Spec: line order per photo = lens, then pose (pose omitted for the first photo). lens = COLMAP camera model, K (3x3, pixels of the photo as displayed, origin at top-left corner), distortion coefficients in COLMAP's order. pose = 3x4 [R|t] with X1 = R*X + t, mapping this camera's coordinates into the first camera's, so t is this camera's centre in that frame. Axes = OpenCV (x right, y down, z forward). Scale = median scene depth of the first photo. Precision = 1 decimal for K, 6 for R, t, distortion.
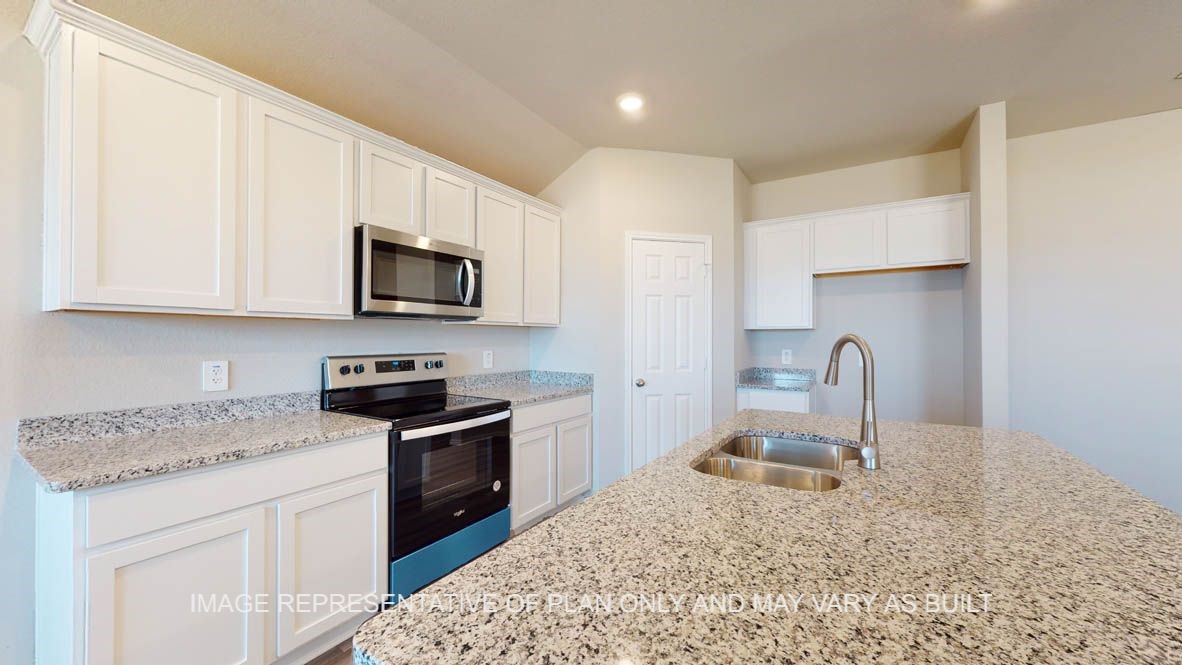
lens RADIAL K [[438.4, 0, 586.9], [0, 438.4, 335.0], [0, 0, 1]] dist [0.004894, 0.000166]
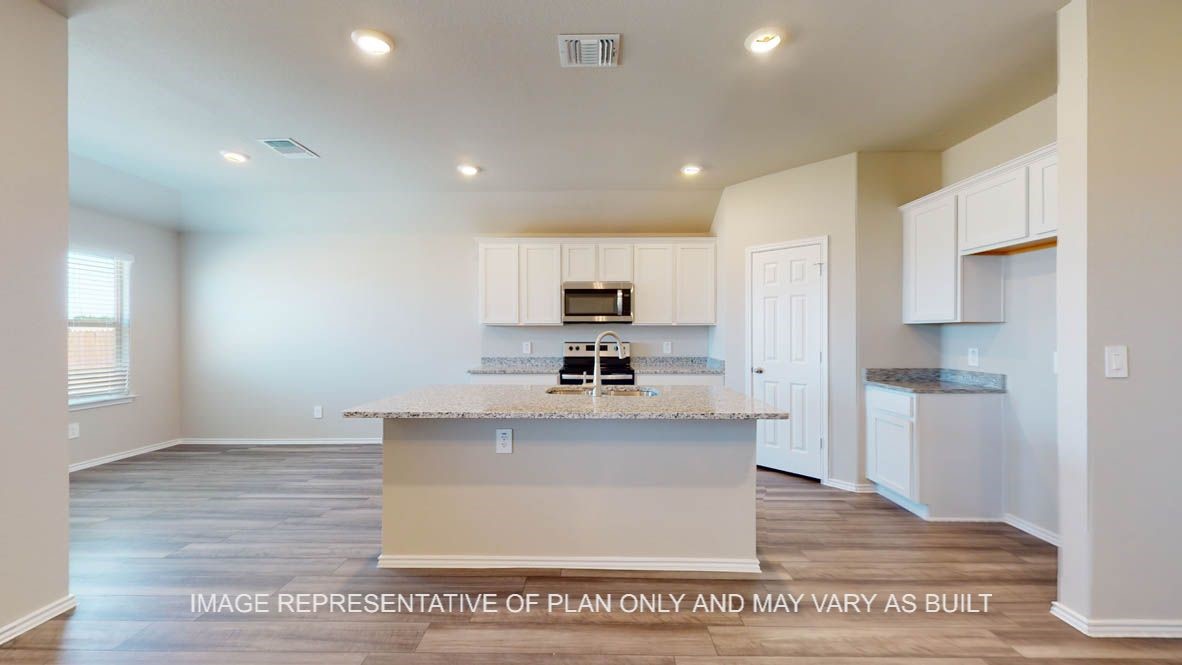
lens RADIAL K [[438.4, 0, 592.1], [0, 438.4, 333.7], [0, 0, 1]] dist [0.004894, 0.000166]
pose [[0.521608, -0.000698, -0.853185, 1.203188], [0.006640, 0.999973, 0.003241, 0.000736], [0.853159, -0.007356, 0.521598, -0.032435]]
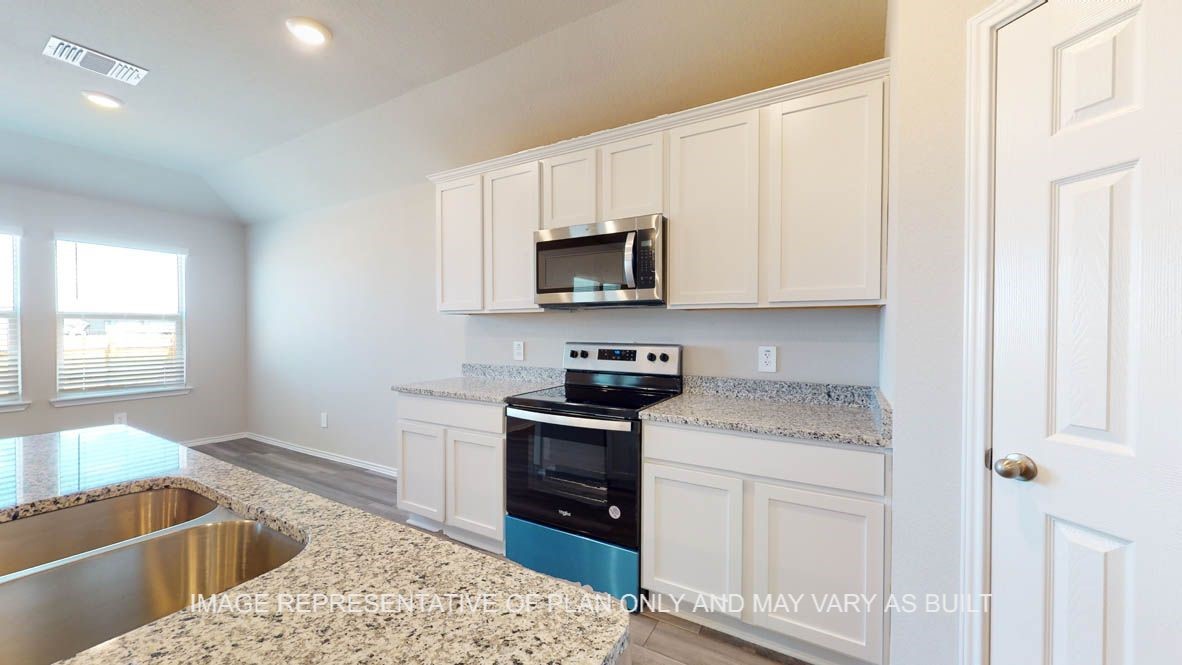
lens RADIAL K [[438.4, 0, 587.7], [0, 438.4, 332.4], [0, 0, 1]] dist [0.004894, 0.000166]
pose [[0.037025, 0.010048, -0.999264, 0.562793], [0.005642, 0.999931, 0.010263, 0.008684], [0.999298, -0.006017, 0.036966, 0.888010]]
